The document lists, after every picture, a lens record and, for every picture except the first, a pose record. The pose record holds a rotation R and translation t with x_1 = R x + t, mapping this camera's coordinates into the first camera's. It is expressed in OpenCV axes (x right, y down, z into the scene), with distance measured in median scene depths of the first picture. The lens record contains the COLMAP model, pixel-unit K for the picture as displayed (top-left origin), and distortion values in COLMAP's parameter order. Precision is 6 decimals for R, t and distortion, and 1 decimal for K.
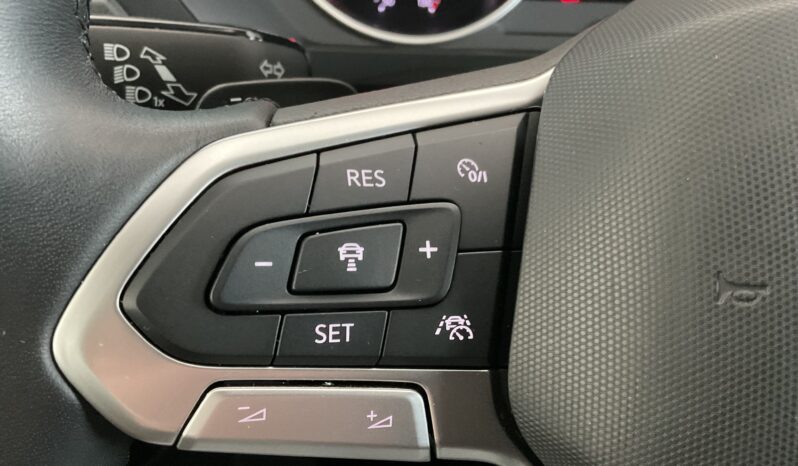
lens RADIAL K [[654.7, 0, 399.0], [0, 654.7, 233.0], [0, 0, 1]] dist [0.142224, -0.307714]
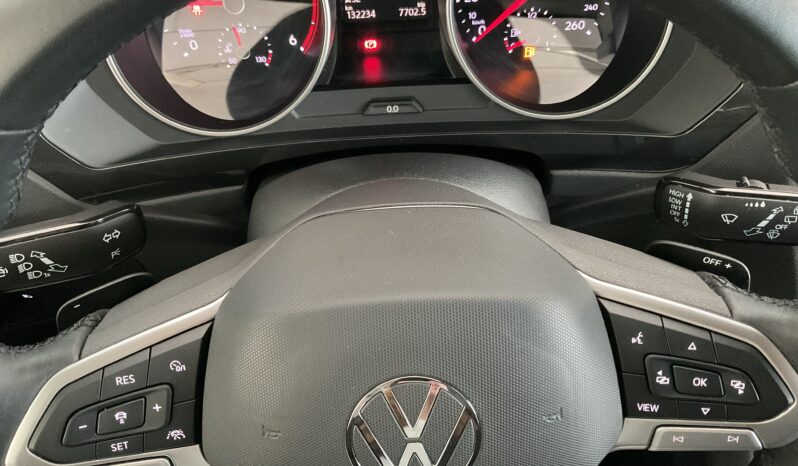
lens RADIAL K [[656.2, 0, 399.0], [0, 656.2, 233.0], [0, 0, 1]] dist [0.093237, -0.176047]
pose [[0.997468, -0.060047, -0.038102, 0.976161], [0.068827, 0.949940, 0.304756, -1.160308], [0.017895, -0.306607, 0.951668, -0.968358]]
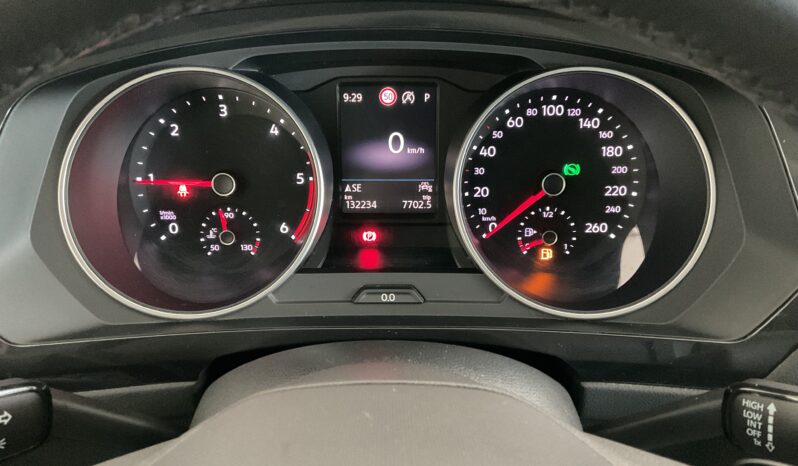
lens RADIAL K [[656.2, 0, 399.0], [0, 656.2, 233.0], [0, 0, 1]] dist [0.093237, -0.176047]
pose [[0.999010, -0.026047, -0.036067, 1.009588], [0.022951, 0.996222, -0.083753, -0.779037], [0.038112, 0.082842, 0.995834, -0.426830]]
